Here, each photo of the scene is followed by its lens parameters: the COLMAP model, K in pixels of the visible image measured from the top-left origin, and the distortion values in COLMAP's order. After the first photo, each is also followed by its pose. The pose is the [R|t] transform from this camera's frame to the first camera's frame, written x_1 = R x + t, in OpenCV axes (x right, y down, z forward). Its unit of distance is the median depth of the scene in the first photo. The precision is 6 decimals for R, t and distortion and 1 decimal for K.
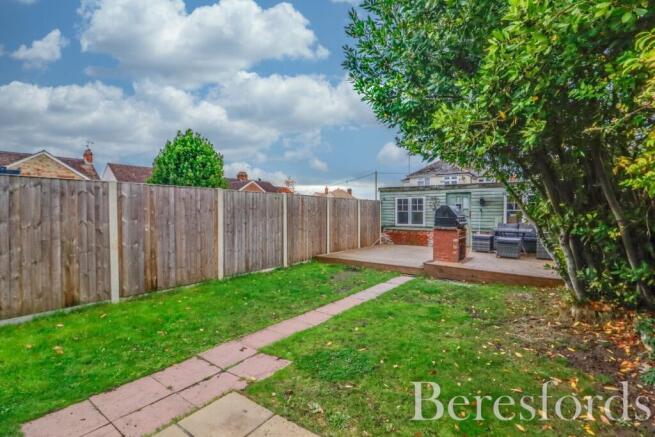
lens RADIAL K [[310.3, 0, 333.2], [0, 310.3, 215.2], [0, 0, 1]] dist [0.003492, -0.001064]
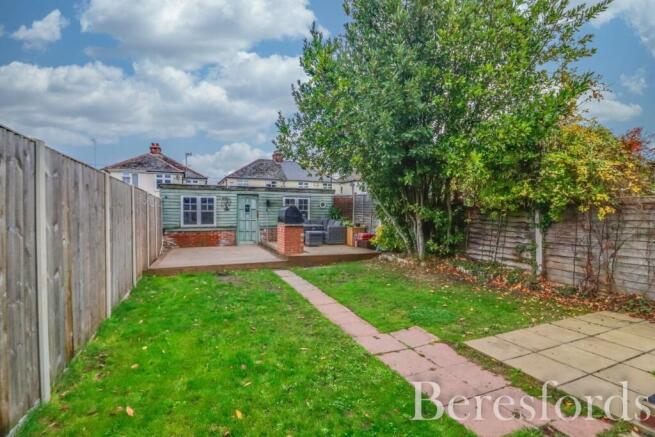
lens RADIAL K [[310.3, 0, 333.9], [0, 310.3, 219.0], [0, 0, 1]] dist [0.003492, -0.001064]
pose [[0.508660, -0.017017, 0.860799, -0.370440], [0.010178, 0.999854, 0.013752, 0.002920], [-0.860907, 0.001766, 0.508759, 0.169968]]
